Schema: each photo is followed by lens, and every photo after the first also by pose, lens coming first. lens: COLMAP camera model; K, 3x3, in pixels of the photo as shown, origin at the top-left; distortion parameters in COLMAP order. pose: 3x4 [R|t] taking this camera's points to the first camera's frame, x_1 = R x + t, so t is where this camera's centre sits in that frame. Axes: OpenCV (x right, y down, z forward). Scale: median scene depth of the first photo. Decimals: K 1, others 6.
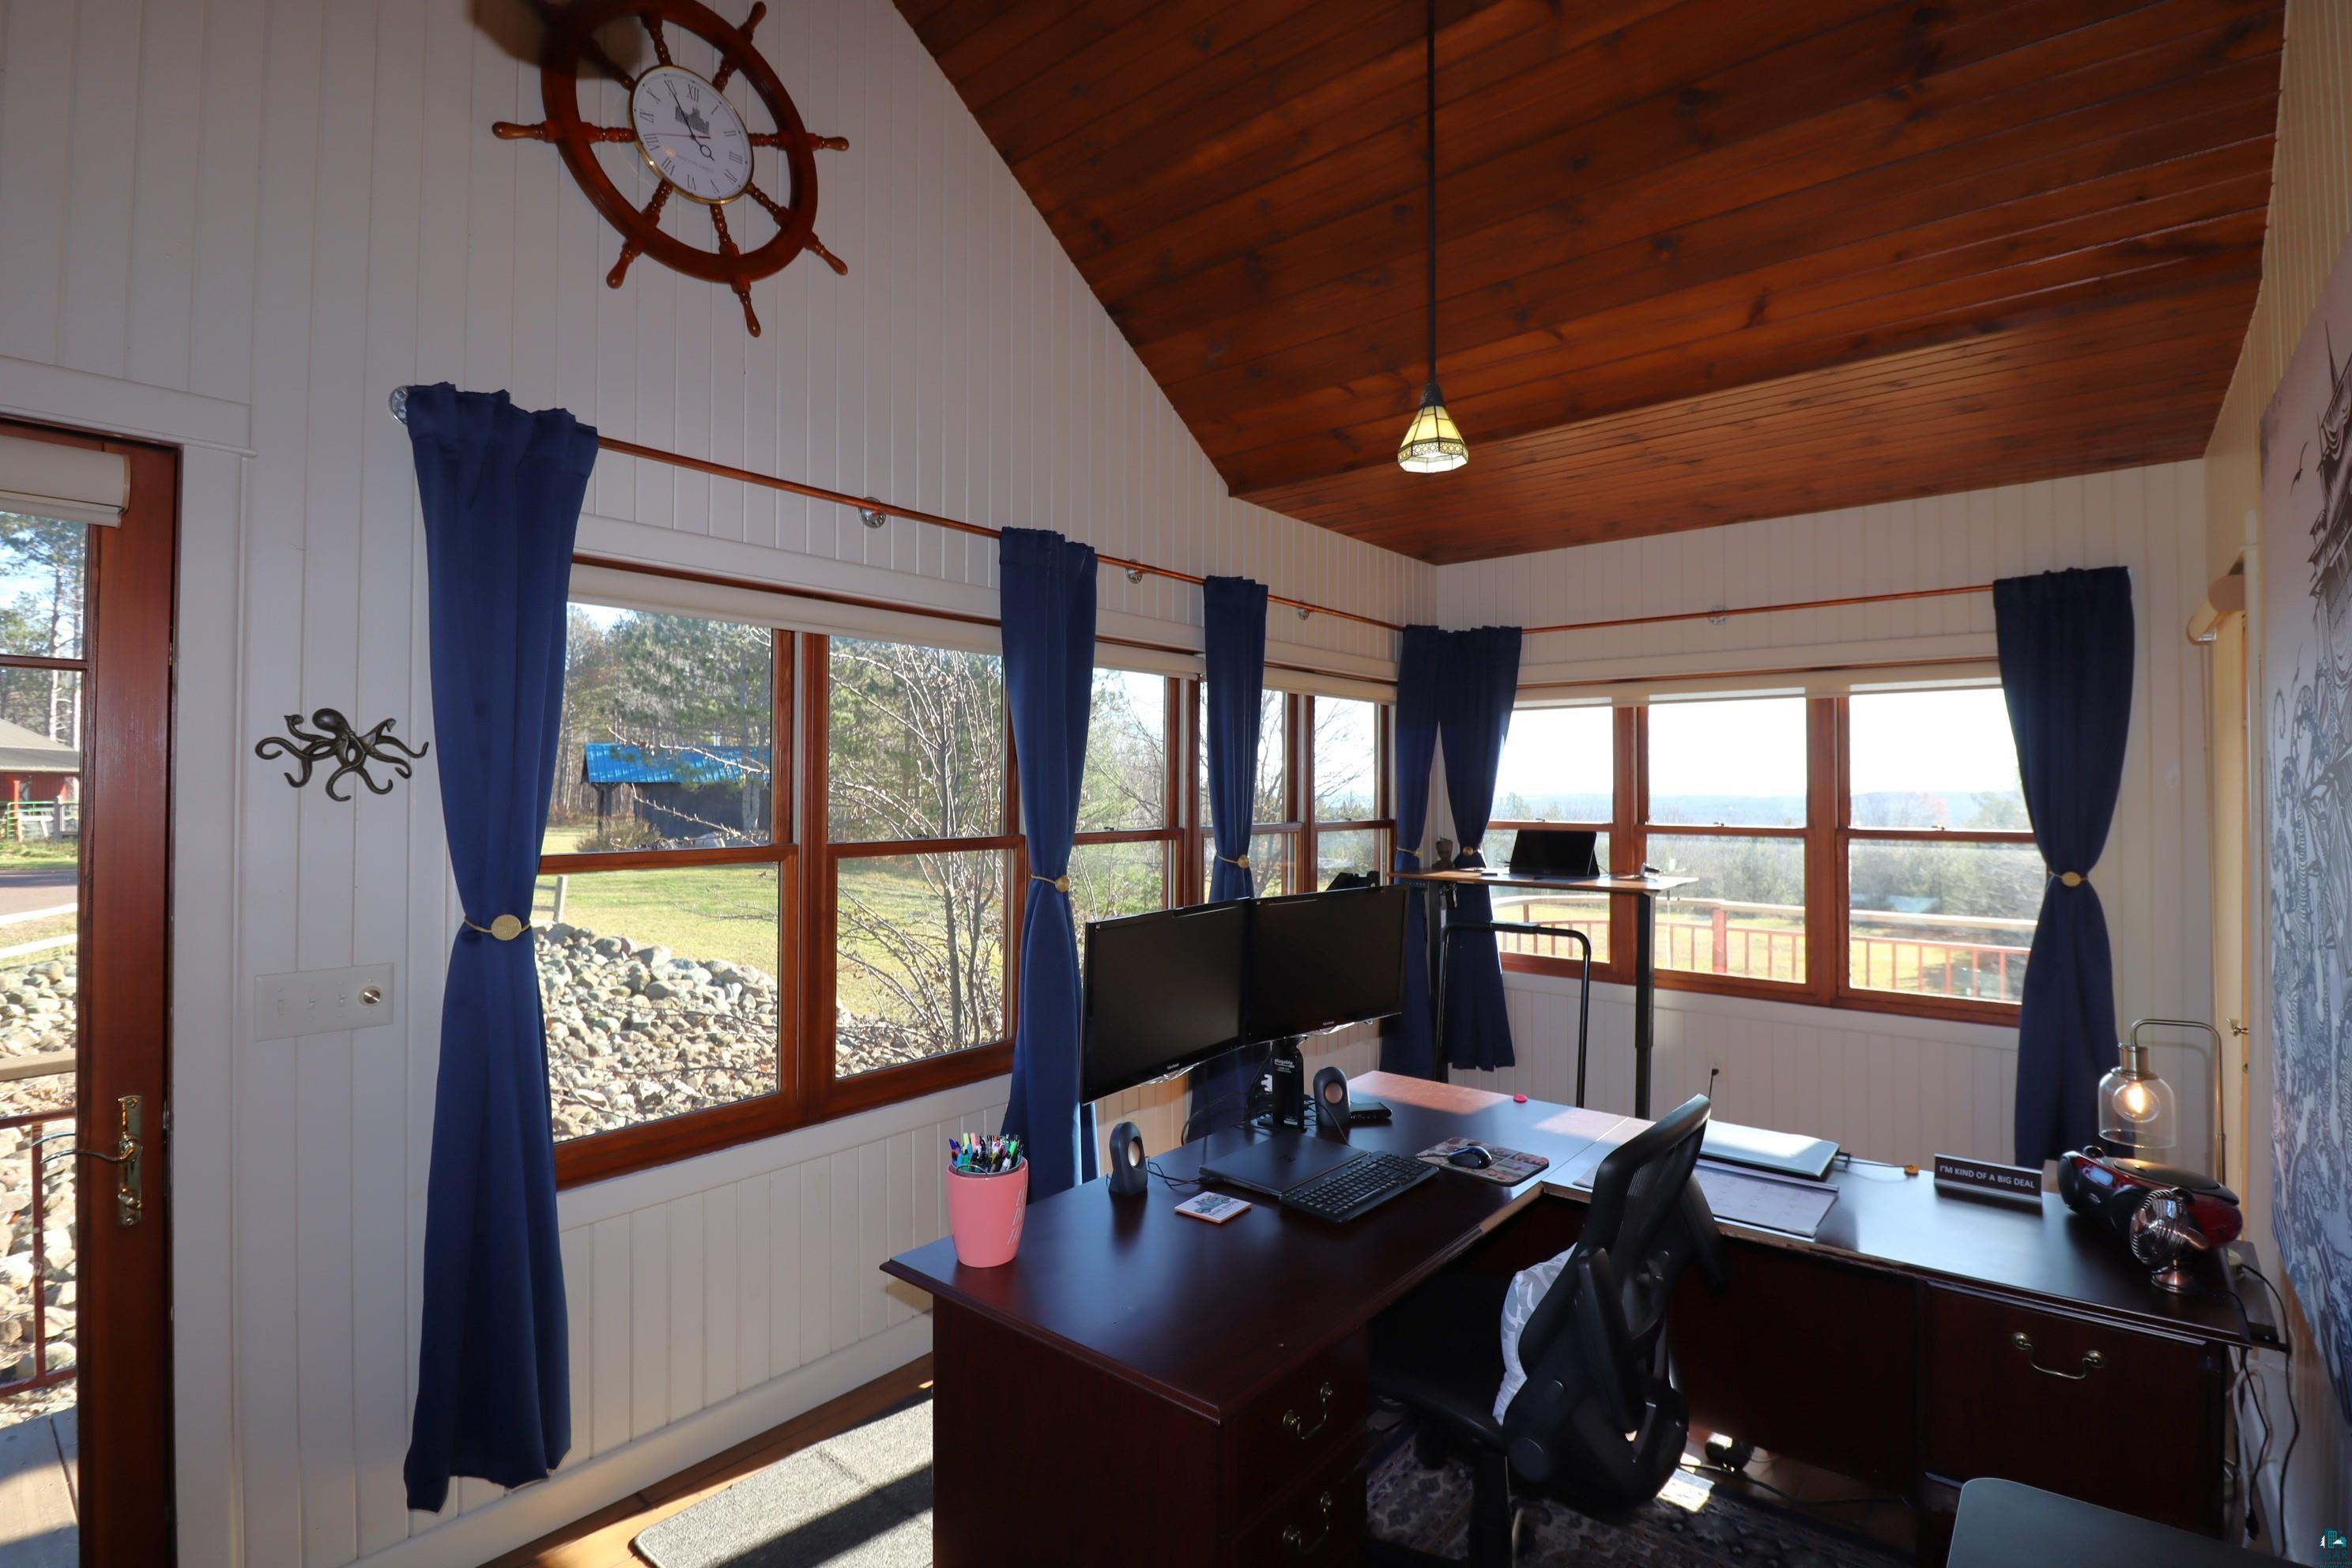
lens RADIAL K [[1070.3, 0, 1176.0], [0, 1070.3, 784.0], [0, 0, 1]] dist [0.002078, -0.000020]
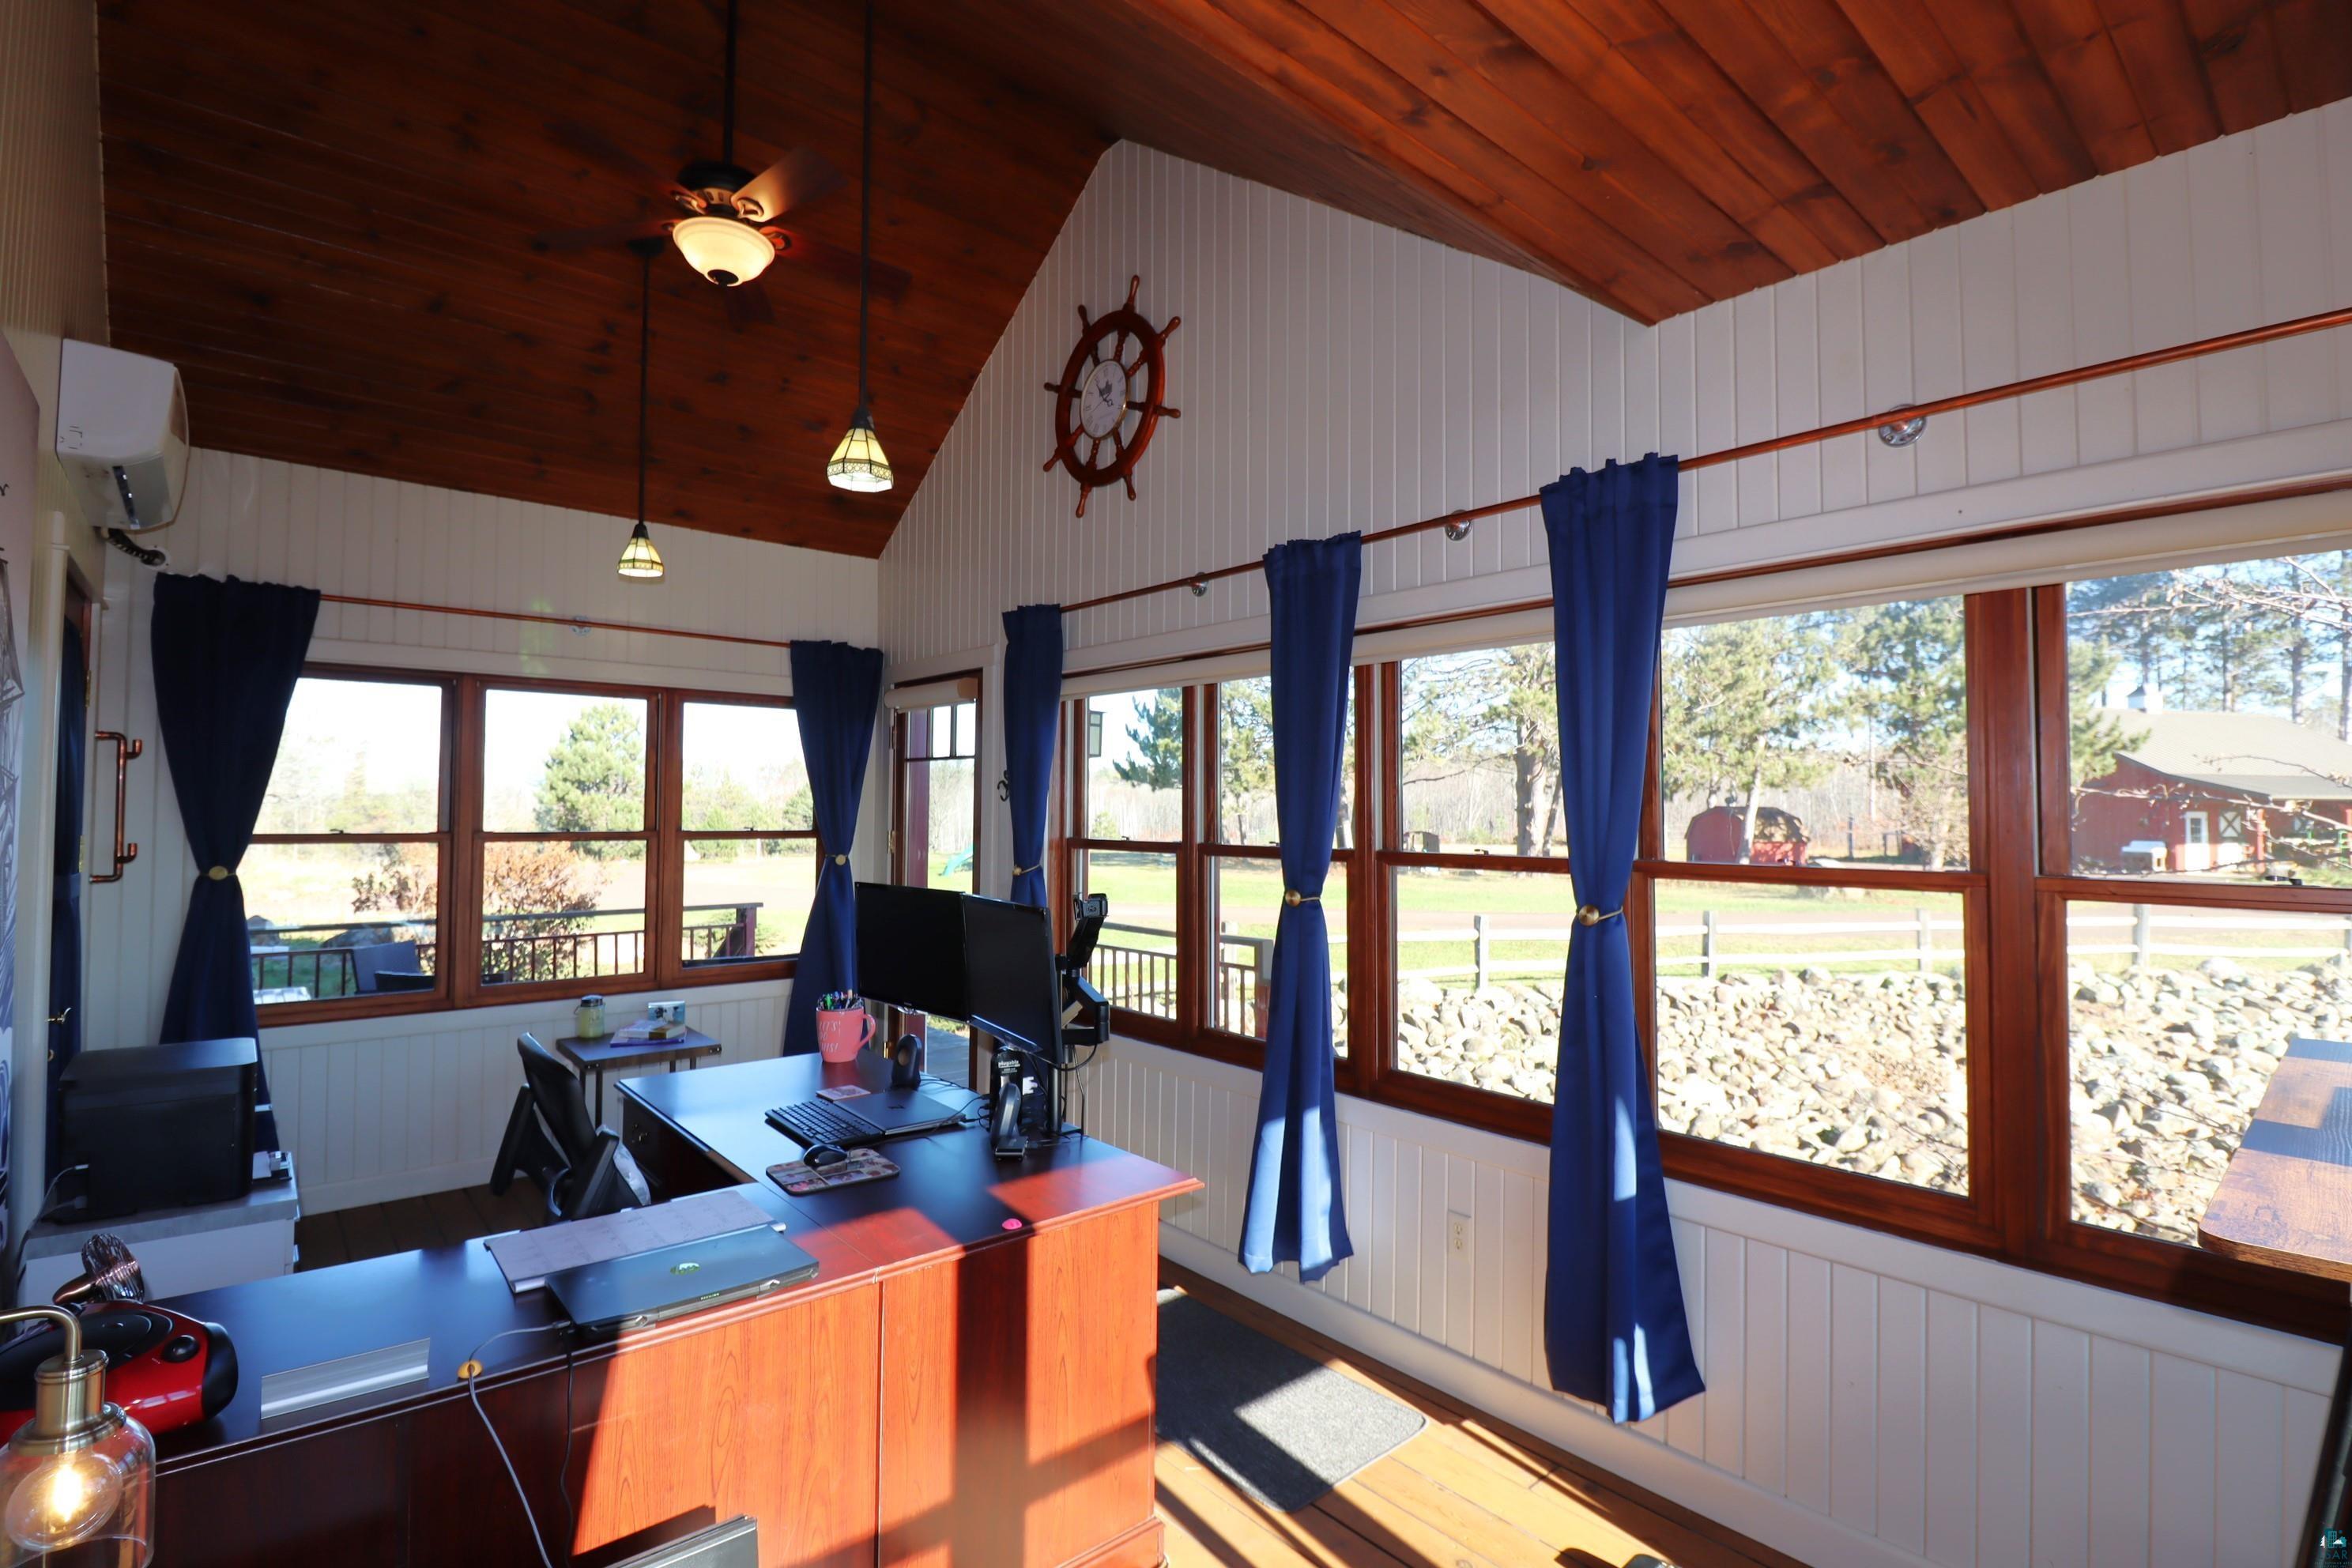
lens RADIAL K [[1096.9, 0, 1169.5], [0, 1096.9, 769.4], [0, 0, 1]] dist [0.002112, -0.012209]
pose [[-0.151396, -0.029577, -0.988031, 1.033165], [0.008027, 0.999482, -0.031150, 0.006331], [0.988441, -0.012647, -0.151080, 1.195416]]
